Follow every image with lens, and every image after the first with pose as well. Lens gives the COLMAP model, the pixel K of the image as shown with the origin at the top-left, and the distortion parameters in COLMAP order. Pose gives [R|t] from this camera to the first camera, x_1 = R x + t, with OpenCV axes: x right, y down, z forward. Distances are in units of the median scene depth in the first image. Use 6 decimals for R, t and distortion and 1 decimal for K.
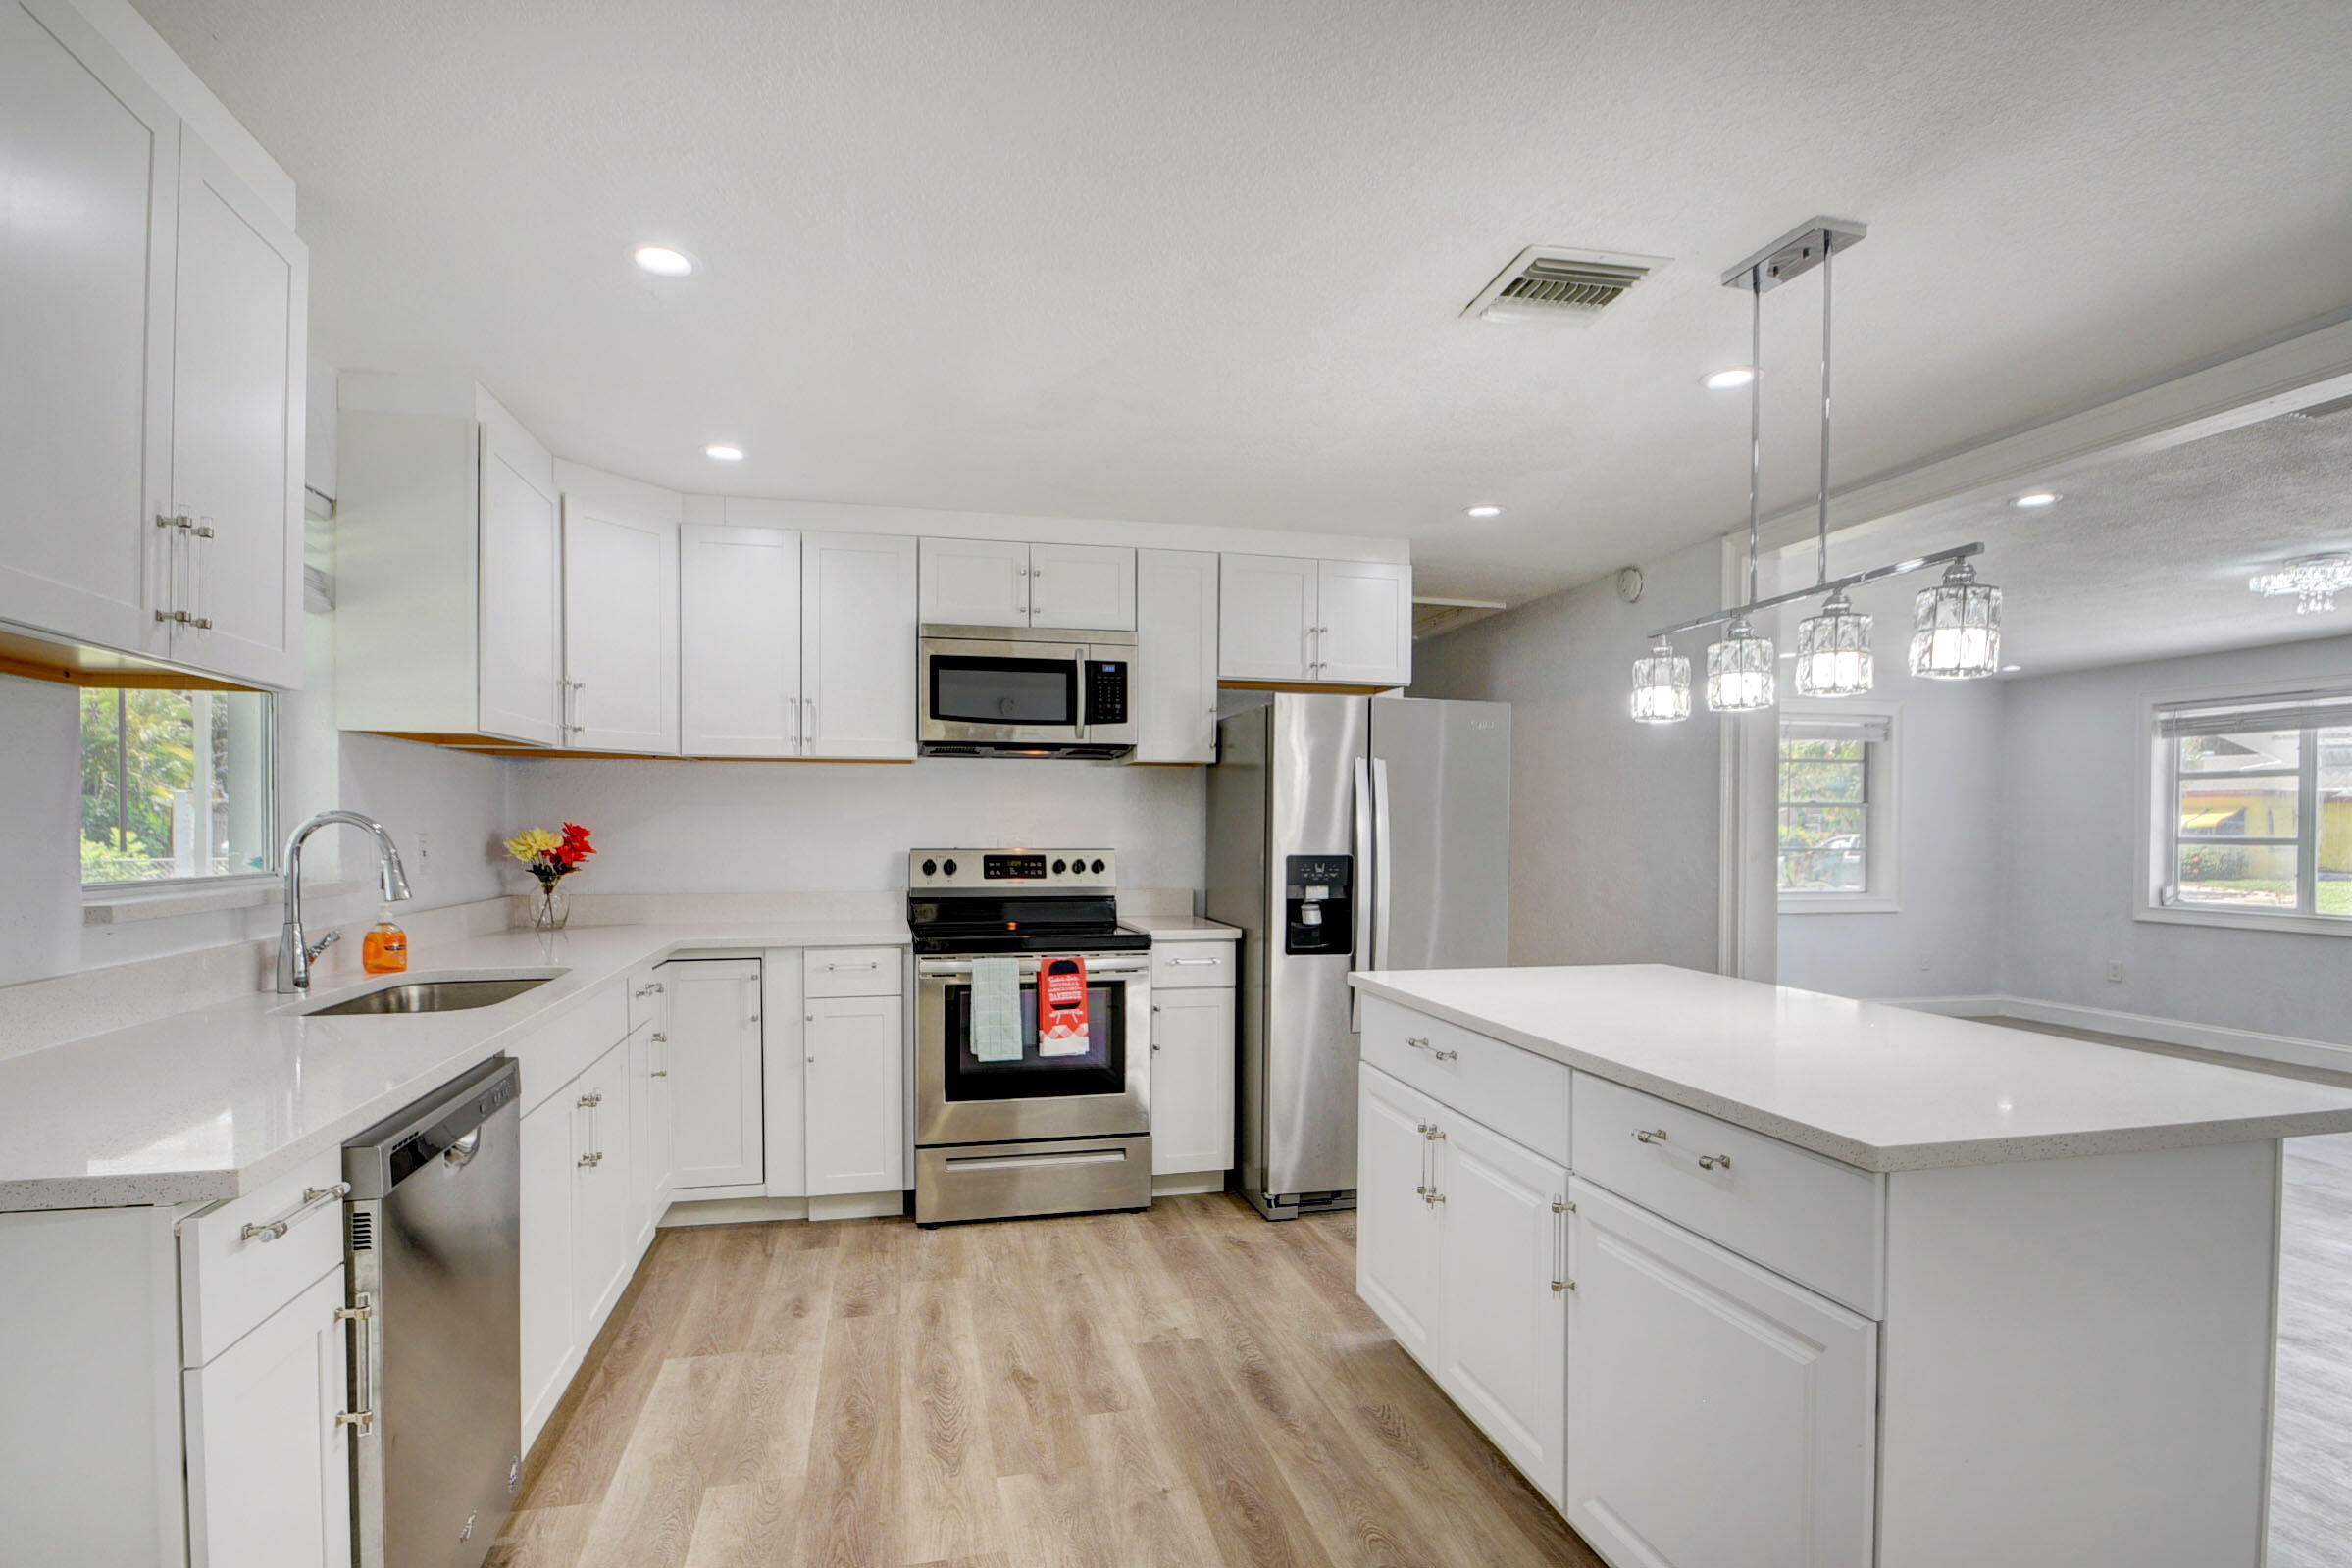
lens RADIAL K [[1142.3, 0, 1164.7], [0, 1142.3, 838.9], [0, 0, 1]] dist [-0.000644, -0.012326]
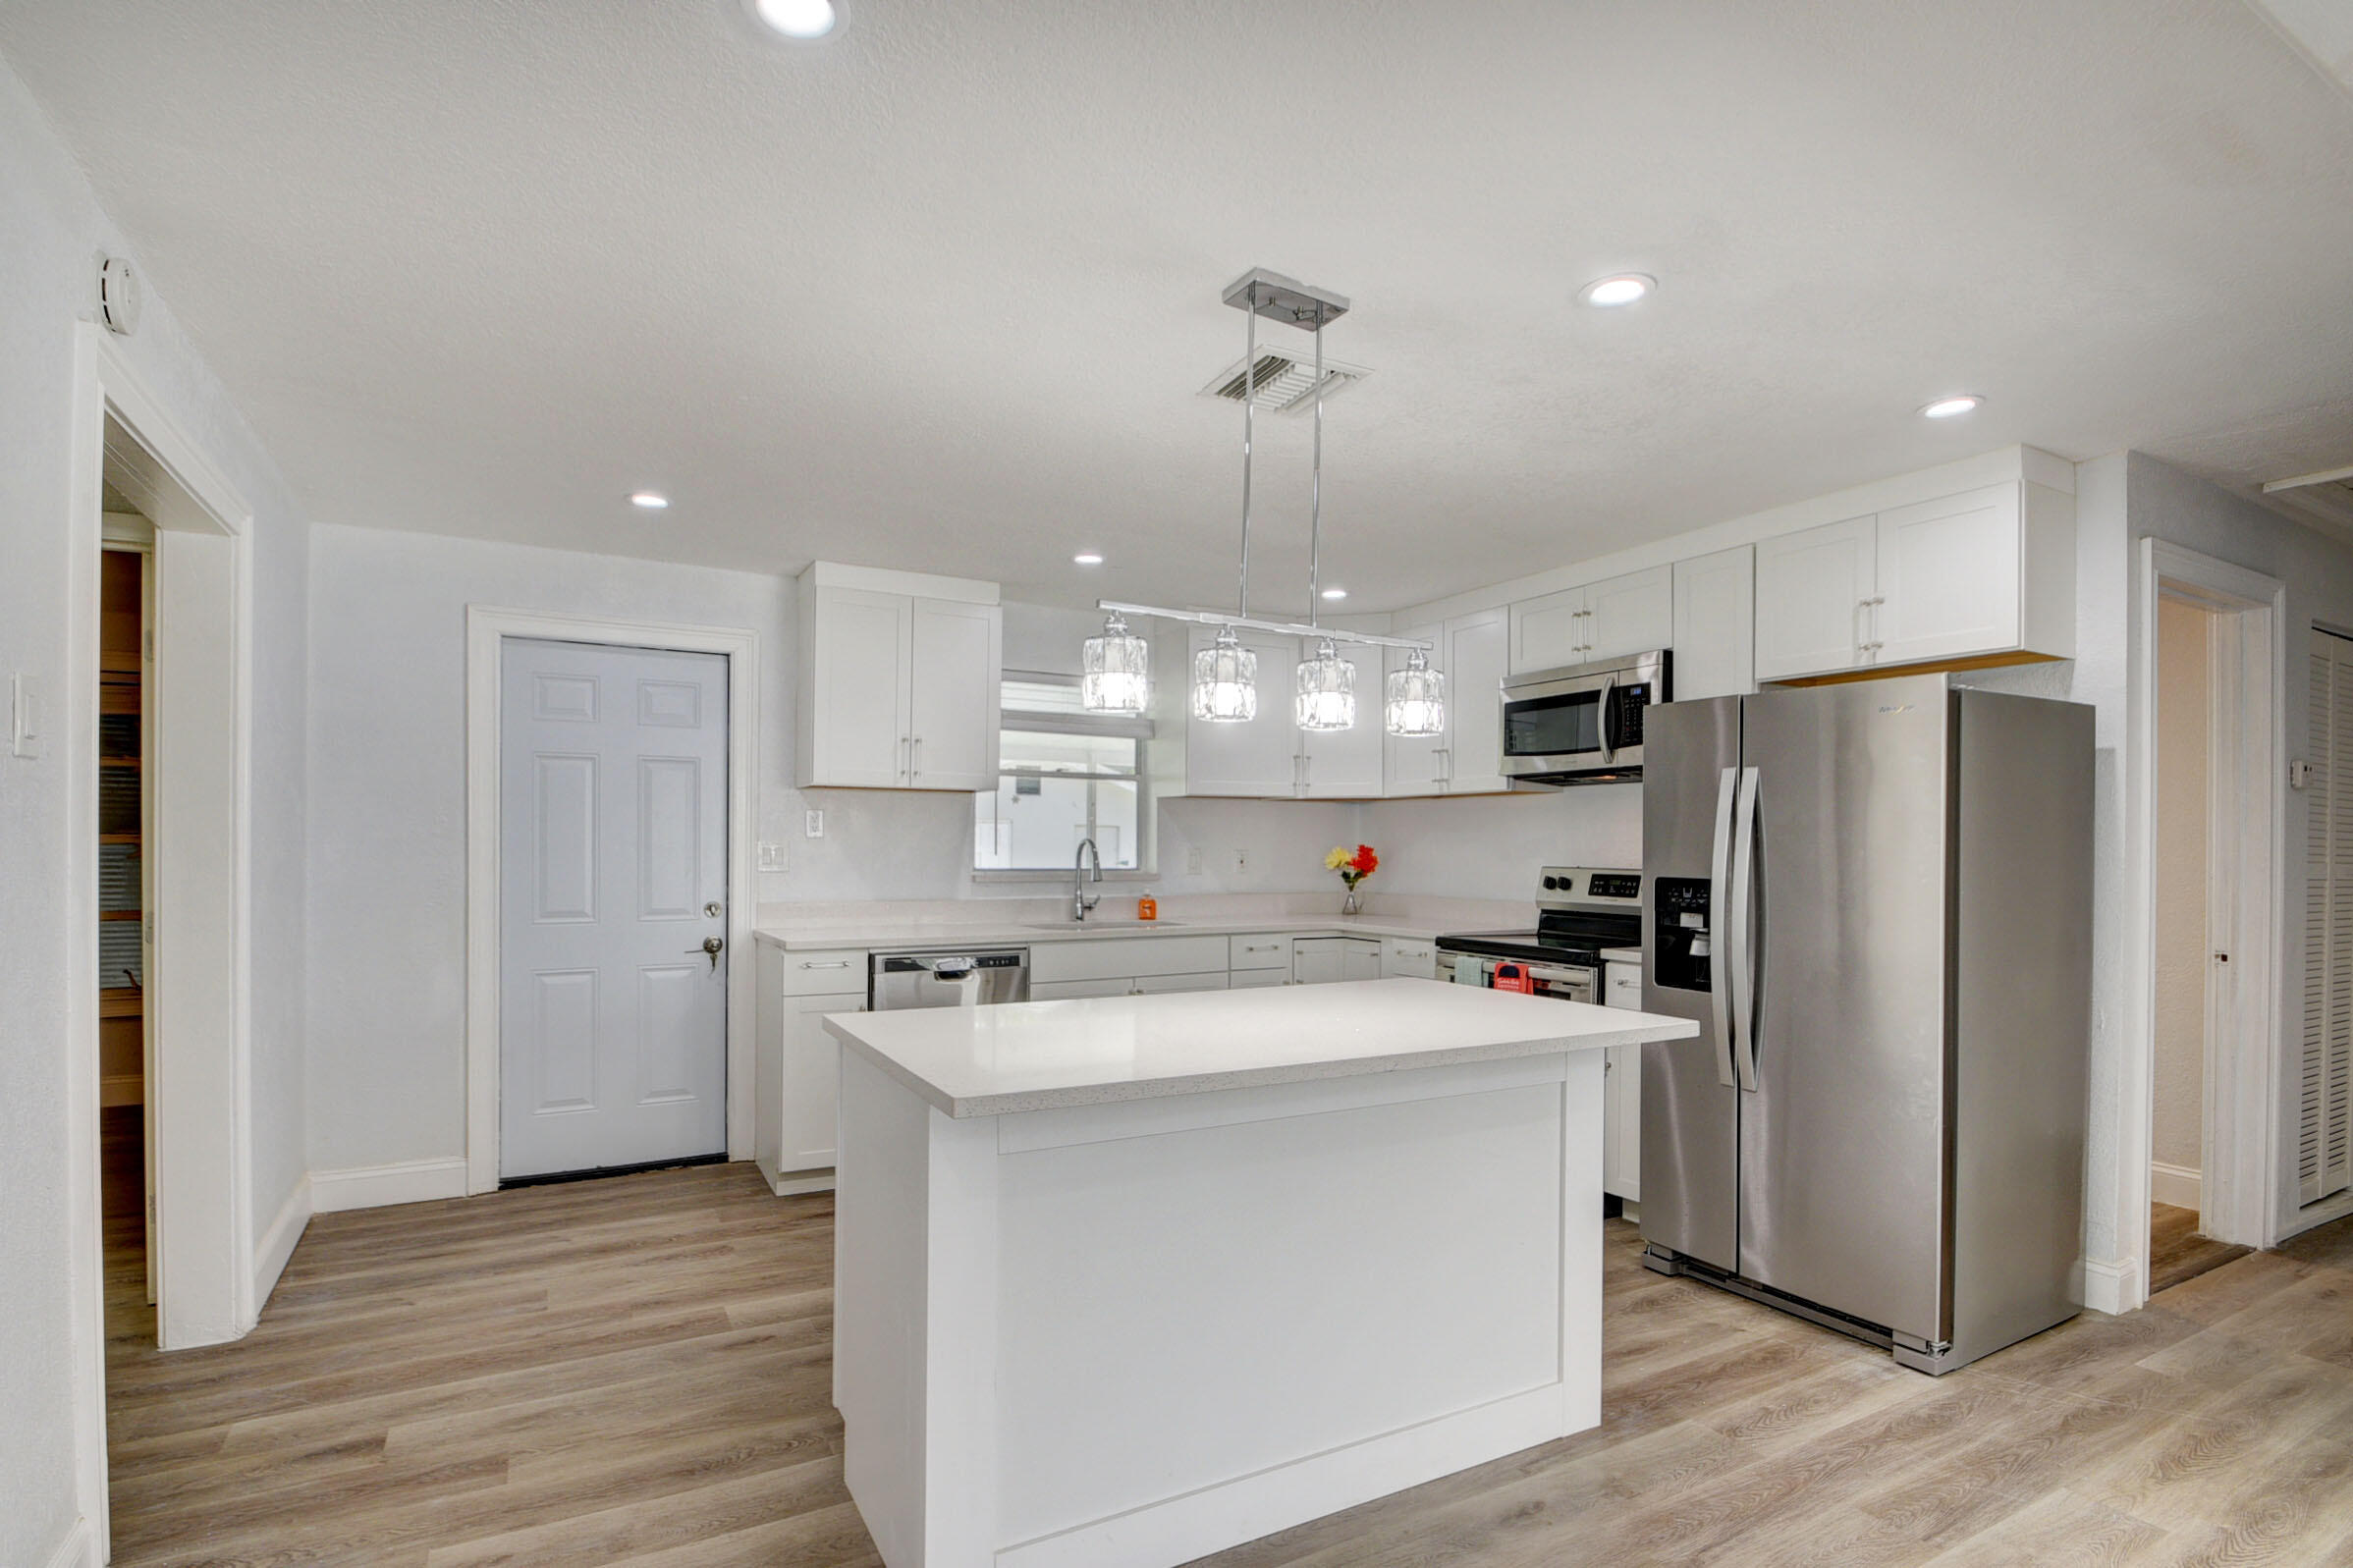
lens RADIAL K [[1142.8, 0, 1165.2], [0, 1142.8, 839.0], [0, 0, 1]] dist [-0.000644, -0.012326]
pose [[0.244489, -0.006685, -0.969629, 0.863271], [-0.023864, 0.999632, -0.012909, 0.004996], [0.969358, 0.026295, 0.244239, 0.365223]]
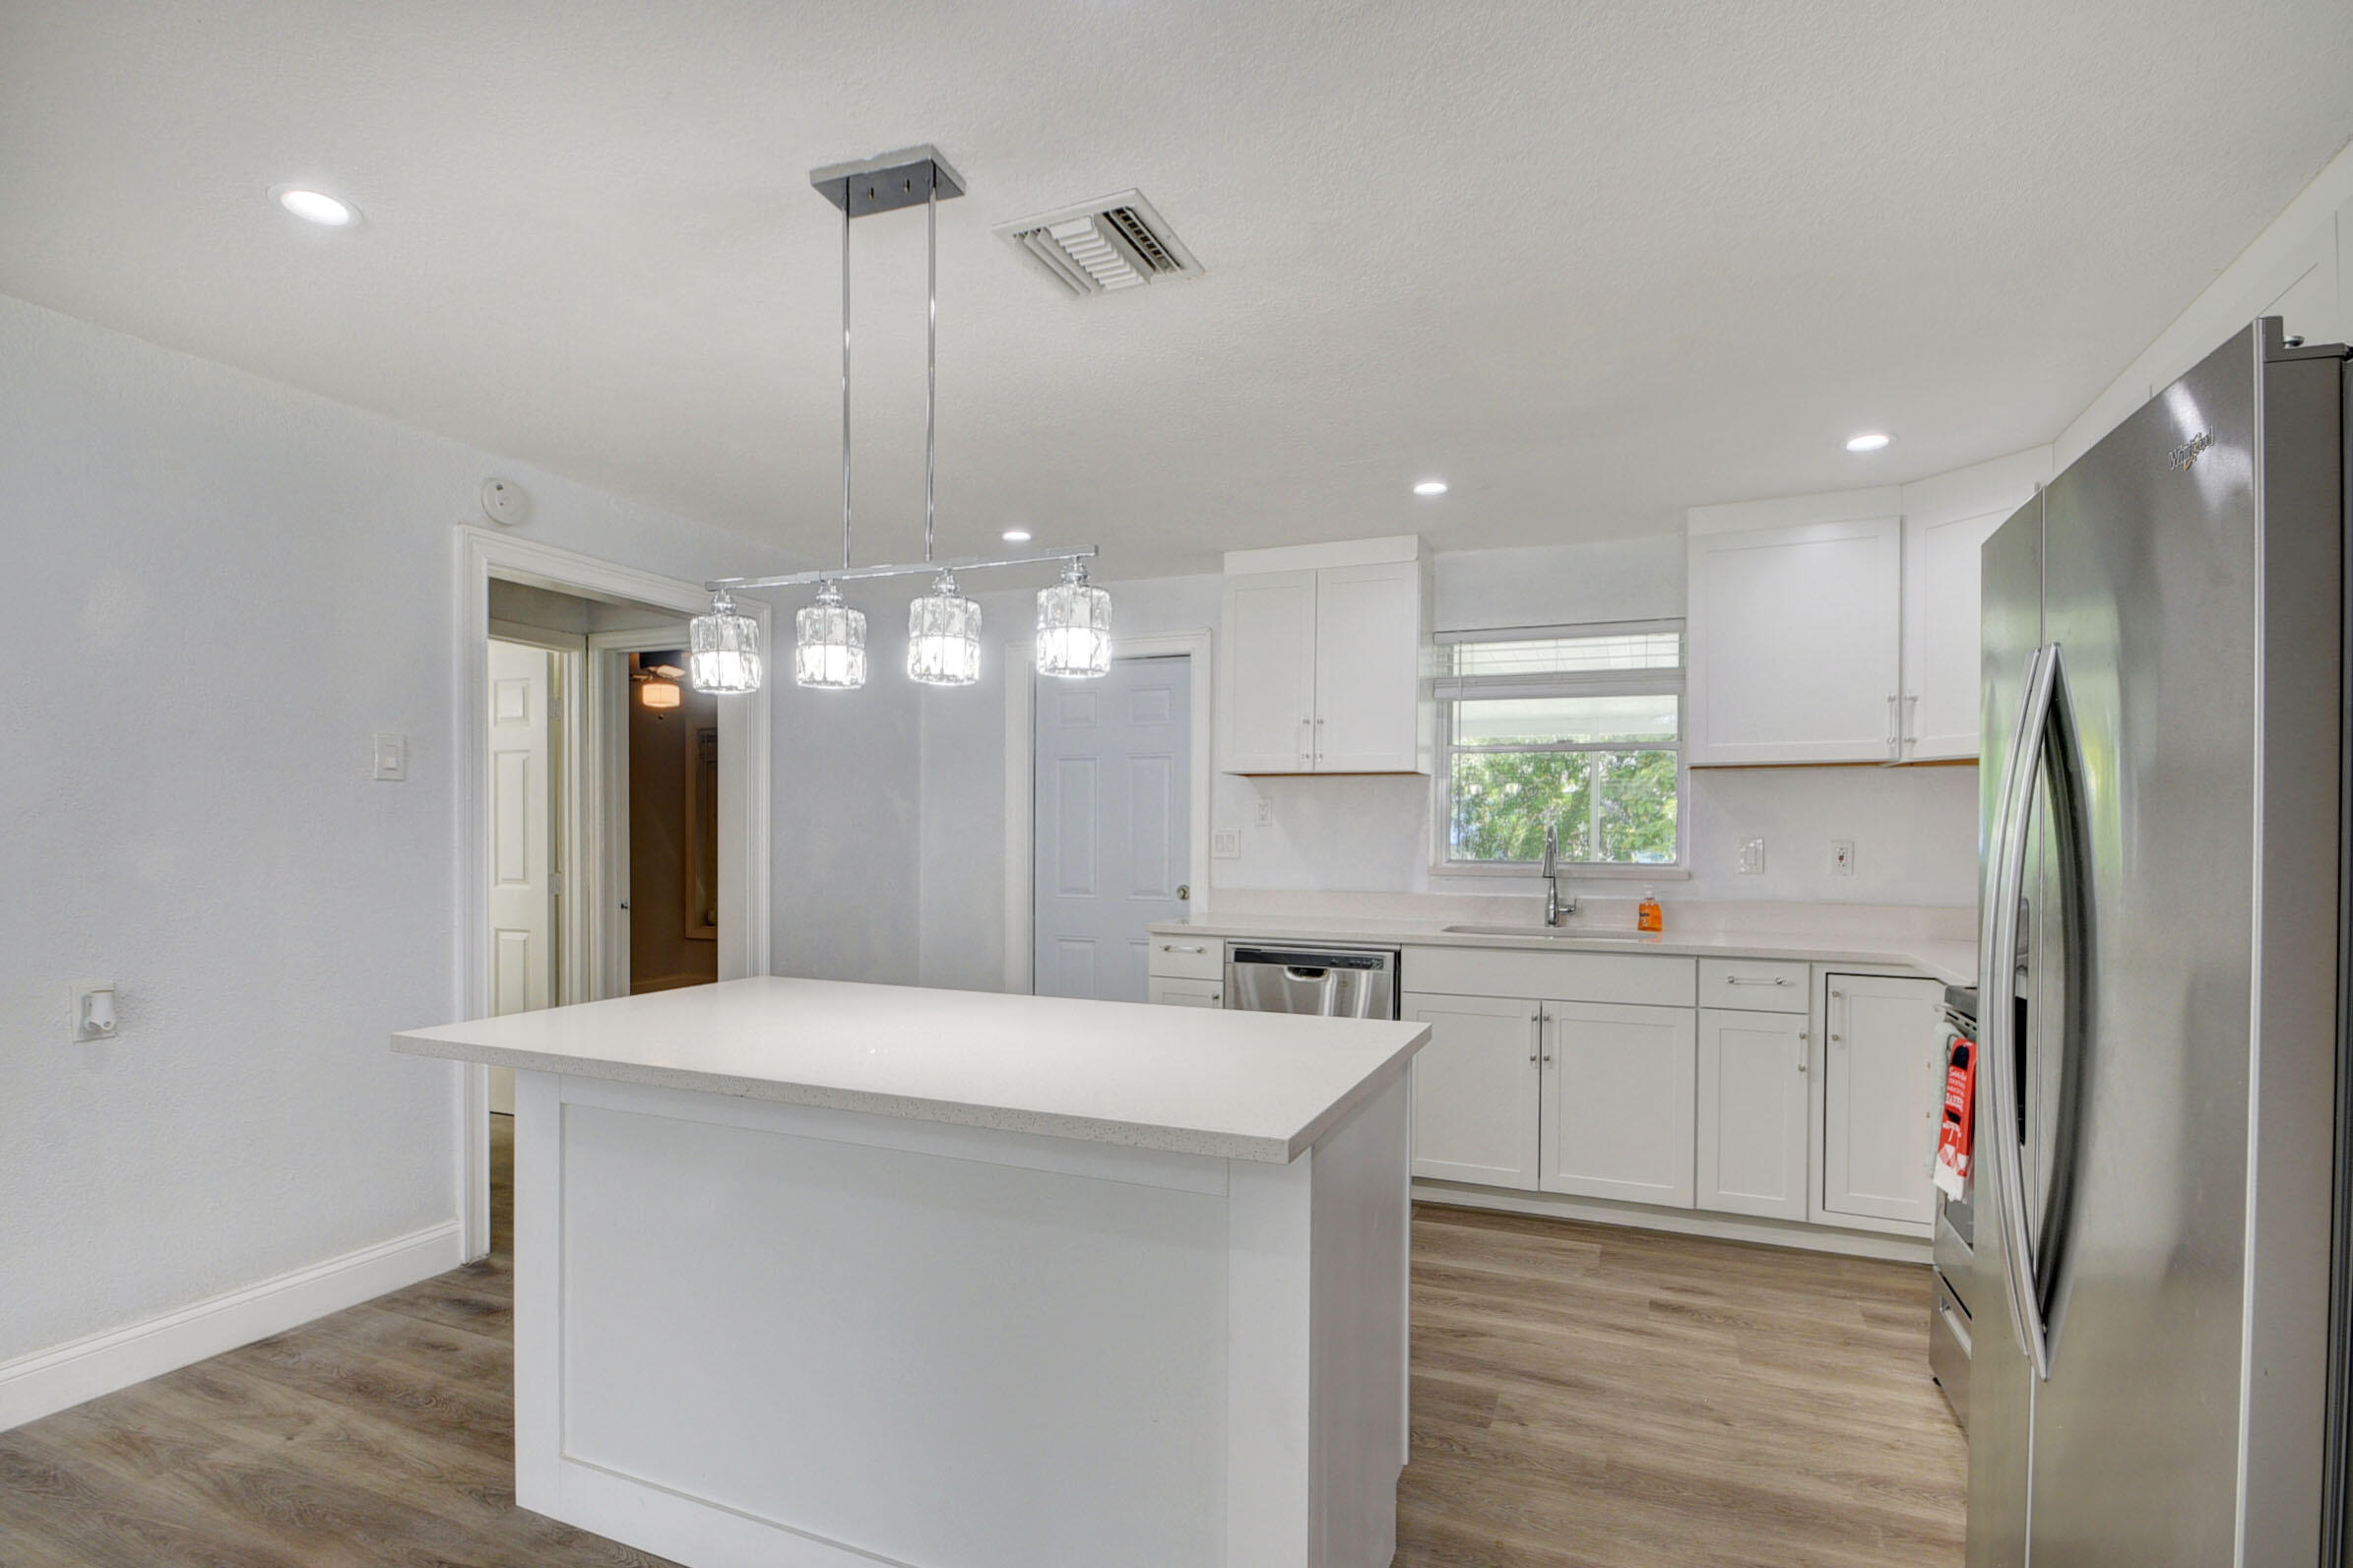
lens RADIAL K [[1157.7, 0, 1139.2], [0, 1157.7, 856.1], [0, 0, 1]] dist [0.016668, 0.000064]
pose [[-0.610774, 0.006365, -0.791780, 0.649662], [-0.024839, 0.999322, 0.027194, -0.001617], [0.791416, 0.036277, -0.610201, 0.978111]]
